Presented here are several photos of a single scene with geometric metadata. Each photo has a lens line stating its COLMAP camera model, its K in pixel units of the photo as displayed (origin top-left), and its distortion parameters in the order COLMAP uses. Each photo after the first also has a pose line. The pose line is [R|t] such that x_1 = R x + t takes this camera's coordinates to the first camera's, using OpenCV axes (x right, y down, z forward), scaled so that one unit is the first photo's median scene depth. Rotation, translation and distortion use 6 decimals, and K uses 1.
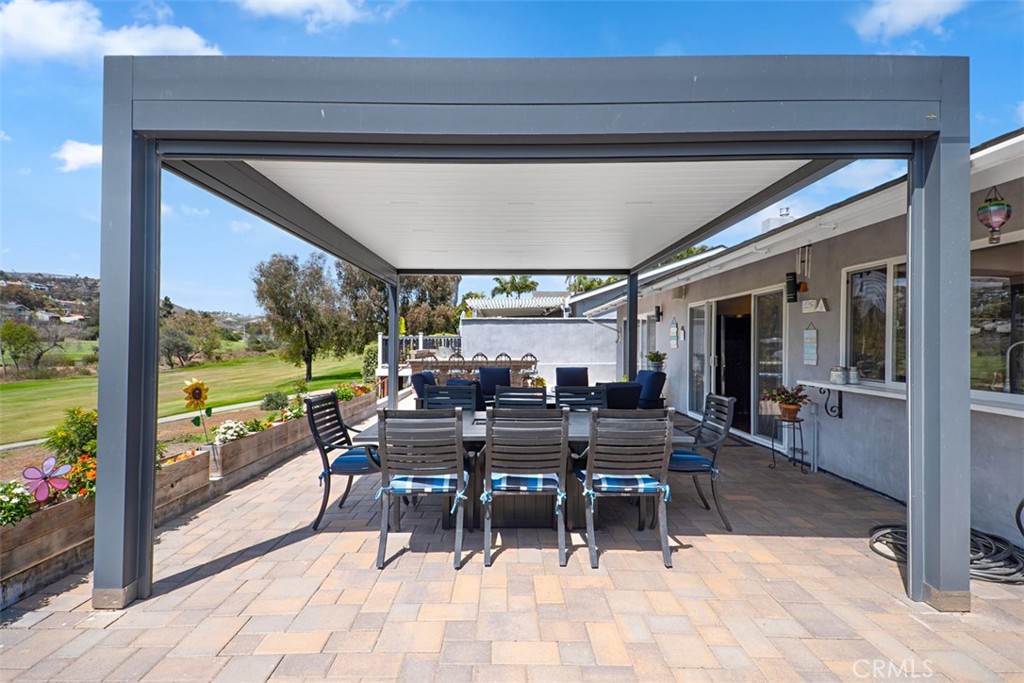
lens RADIAL K [[469.4, 0, 501.6], [0, 469.4, 340.3], [0, 0, 1]] dist [0.084393, -0.049258]
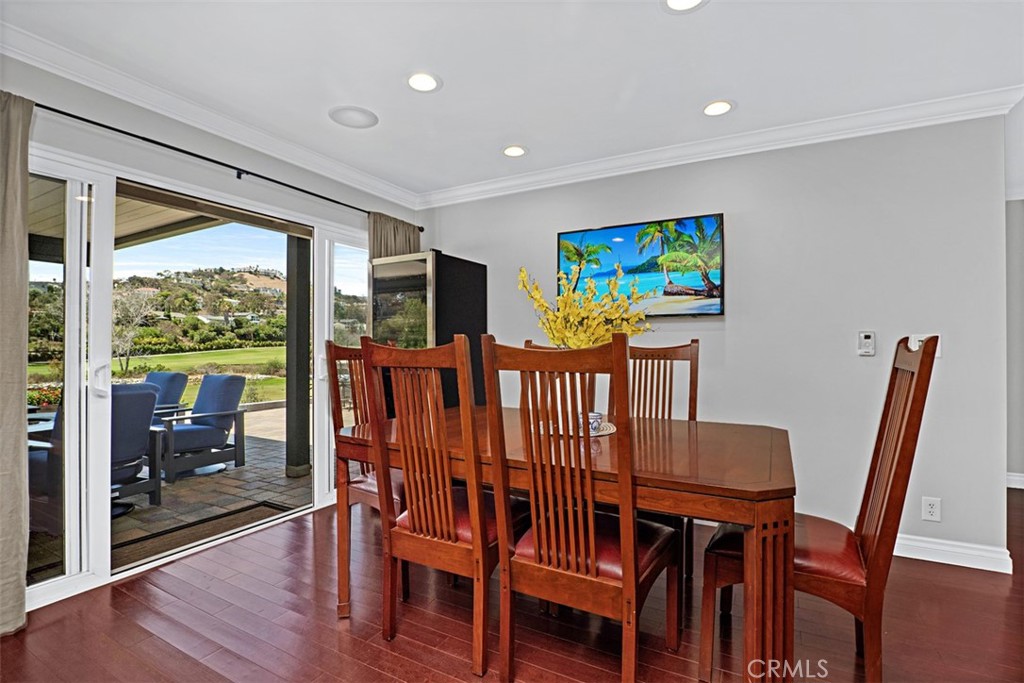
lens RADIAL K [[472.0, 0, 512.0], [0, 472.0, 341.5], [0, 0, 1]] dist [-0.035039, 0.000306]
pose [[0.884384, -0.008564, -0.466681, 0.119388], [0.006731, 0.999962, -0.005594, 0.003386], [0.466711, 0.001806, 0.884408, 0.106203]]
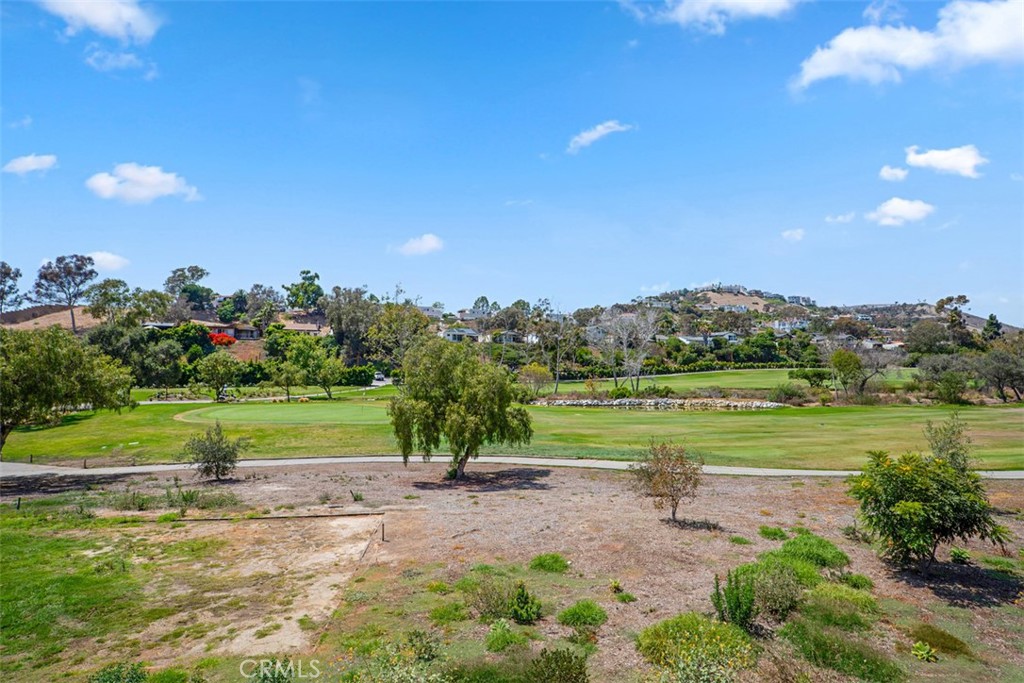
lens RADIAL K [[523.2, 0, 512.0], [0, 523.2, 341.5], [0, 0, 1]] dist [-0.028967, 0.005702]
pose [[0.208490, -0.047755, -0.976858, -0.045799], [-0.001071, 0.998795, -0.049056, 0.000494], [0.978024, 0.011274, 0.208188, 0.059427]]
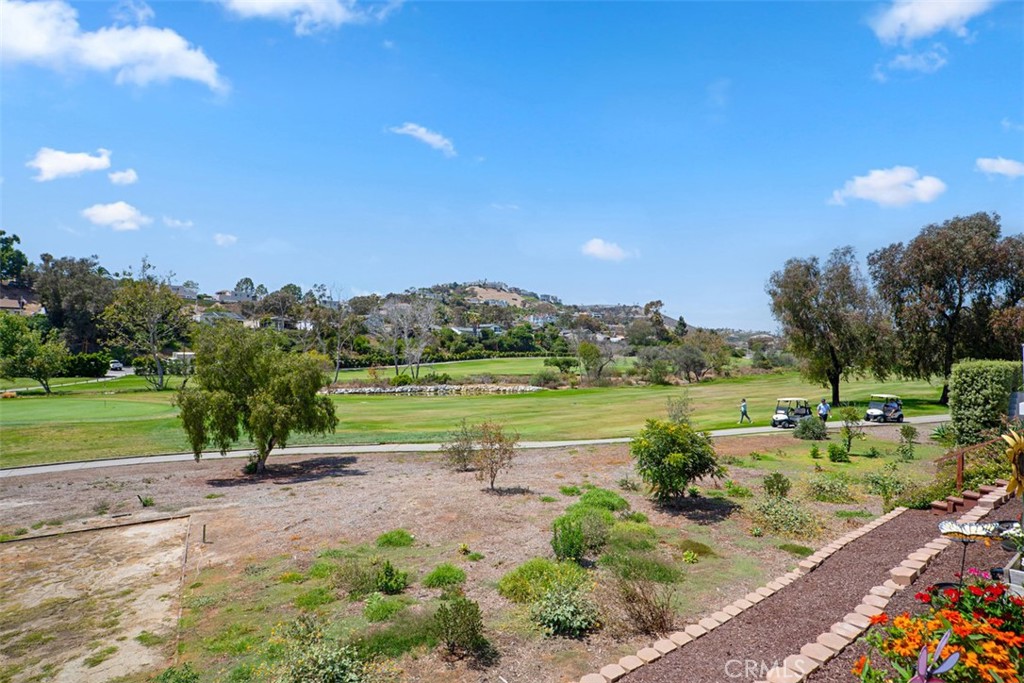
lens RADIAL K [[508.9, 0, 512.0], [0, 508.9, 341.5], [0, 0, 1]] dist [-0.034610, 0.007839]
pose [[0.602121, -0.020519, -0.798141, -0.046881], [-0.003669, 0.999588, -0.028466, 0.000583], [0.798397, 0.020069, 0.601797, 0.024699]]
